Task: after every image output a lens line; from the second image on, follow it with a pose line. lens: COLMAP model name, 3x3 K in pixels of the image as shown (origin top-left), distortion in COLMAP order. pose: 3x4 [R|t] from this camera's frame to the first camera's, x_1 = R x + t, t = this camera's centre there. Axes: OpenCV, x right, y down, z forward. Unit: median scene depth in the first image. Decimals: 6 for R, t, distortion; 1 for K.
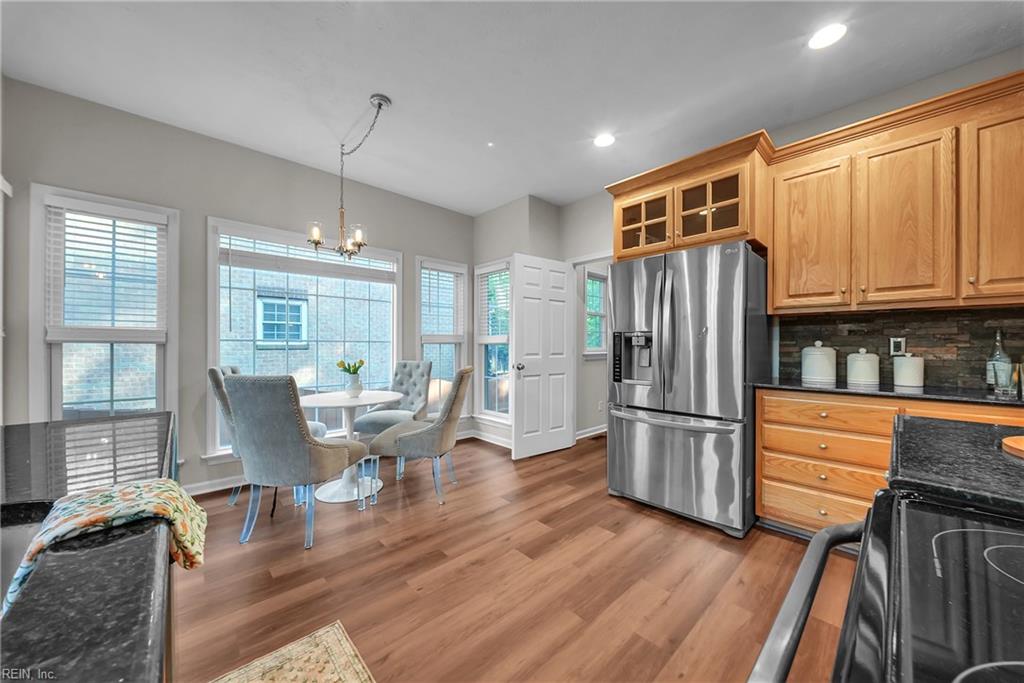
lens RADIAL K [[364.1, 0, 508.3], [0, 364.1, 343.5], [0, 0, 1]] dist [0.000870, -0.000094]
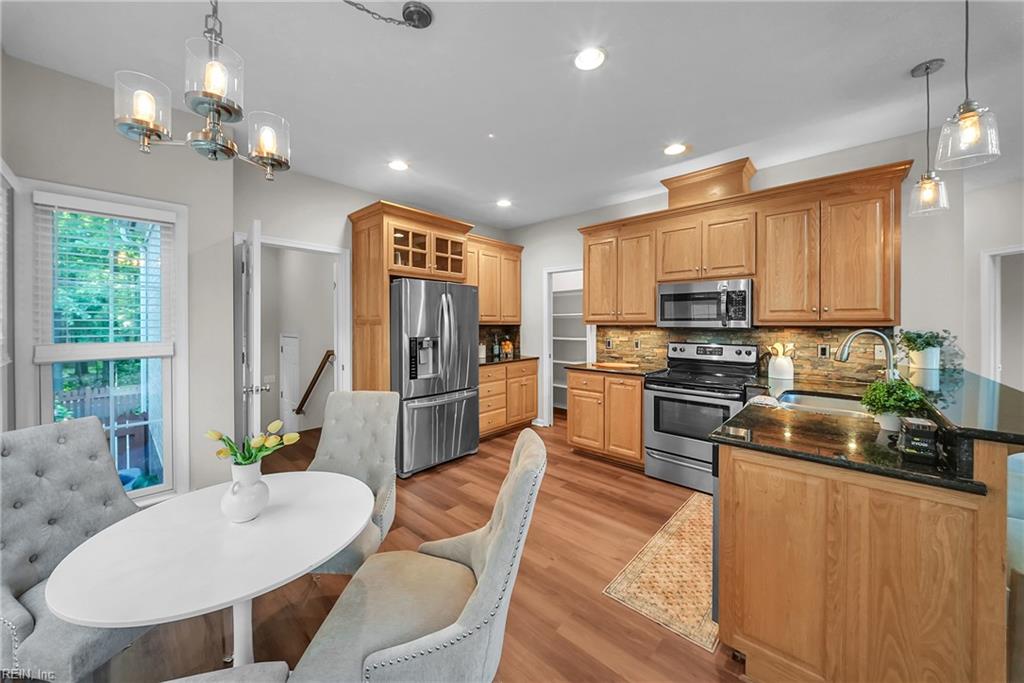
lens RADIAL K [[364.1, 0, 513.2], [0, 364.1, 324.6], [0, 0, 1]] dist [0.000870, -0.000094]
pose [[-0.096082, -0.000524, 0.995373, -0.952075], [-0.003249, 0.999995, 0.000213, -0.077351], [-0.995368, -0.003213, -0.096083, 0.819459]]
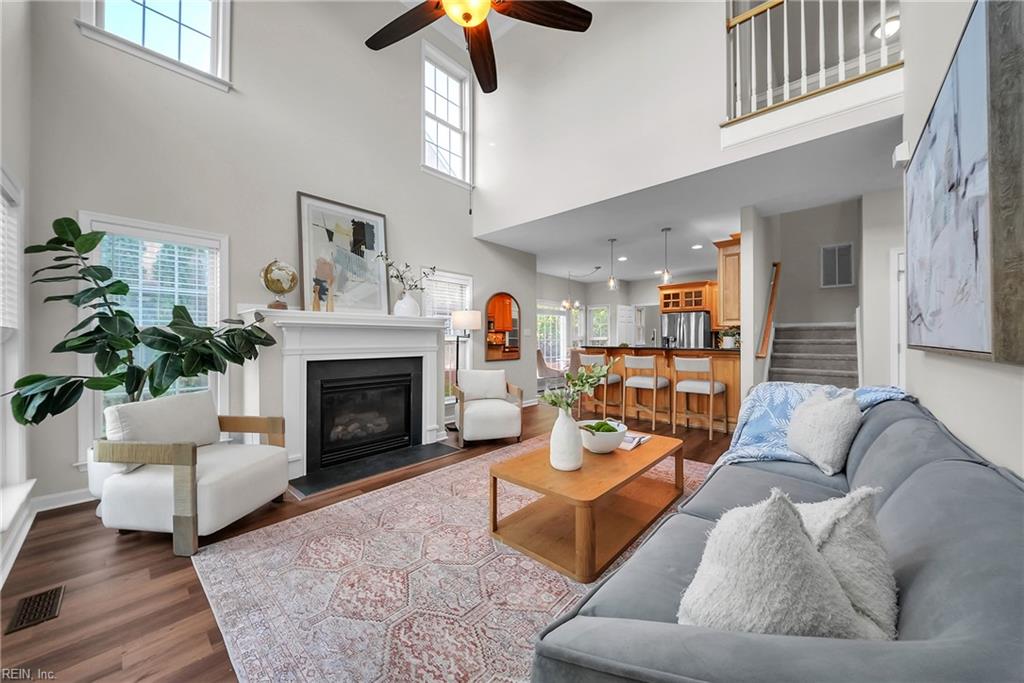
lens RADIAL K [[364.1, 0, 509.2], [0, 364.1, 340.6], [0, 0, 1]] dist [0.000870, -0.000094]
pose [[0.996349, 0.000946, 0.085368, -1.292410], [-0.000679, 0.999995, -0.003157, 0.012692], [-0.085371, 0.003087, 0.996344, -1.991167]]
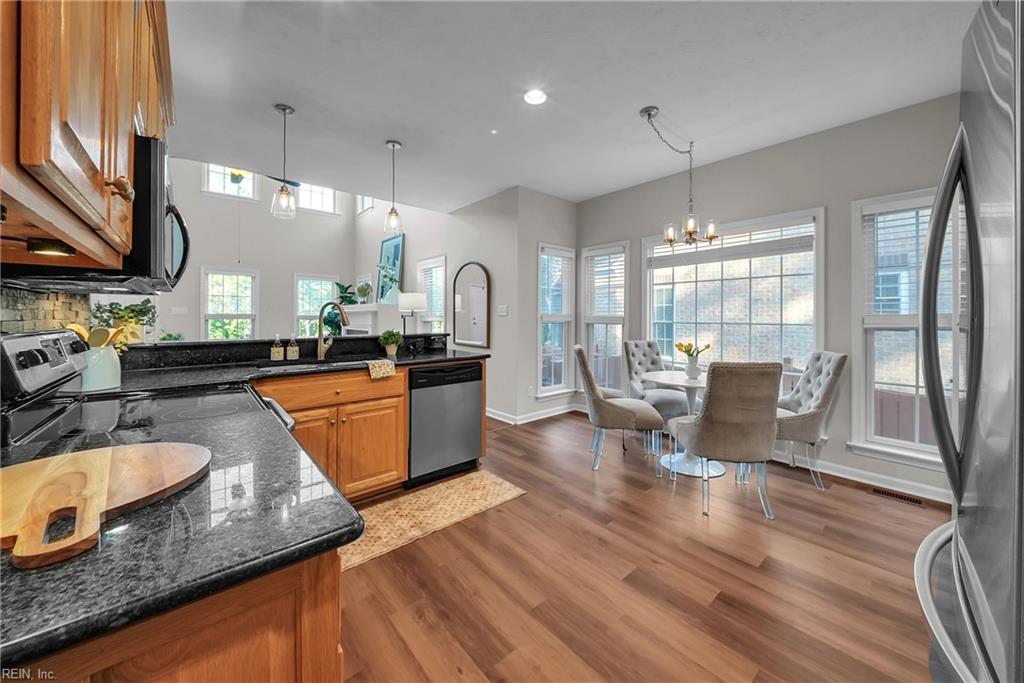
lens RADIAL K [[364.1, 0, 510.8], [0, 364.1, 320.4], [0, 0, 1]] dist [0.000870, -0.000094]
pose [[-0.034046, 0.004951, -0.999408, 0.708634], [-0.001389, 0.999987, 0.005002, -0.026261], [0.999419, 0.001559, -0.034038, 0.567103]]
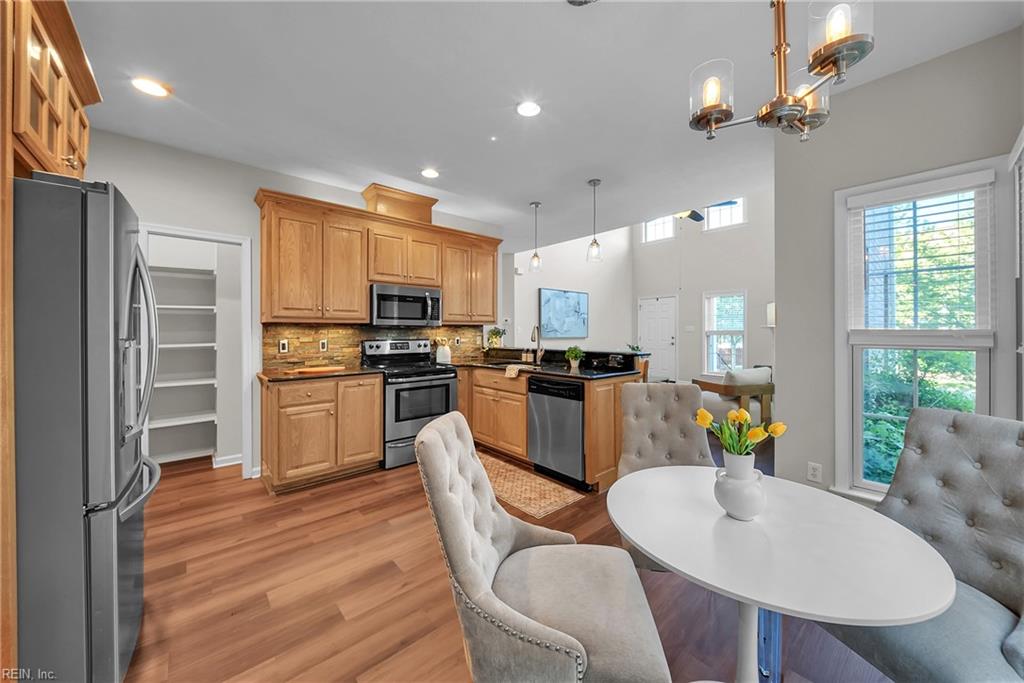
lens RADIAL K [[364.1, 0, 519.5], [0, 364.1, 329.2], [0, 0, 1]] dist [0.000870, -0.000094]
pose [[-0.999988, 0.002181, 0.004453, -0.224086], [0.002147, 0.999968, -0.007732, -0.042641], [-0.004470, -0.007722, -0.999960, 1.522919]]
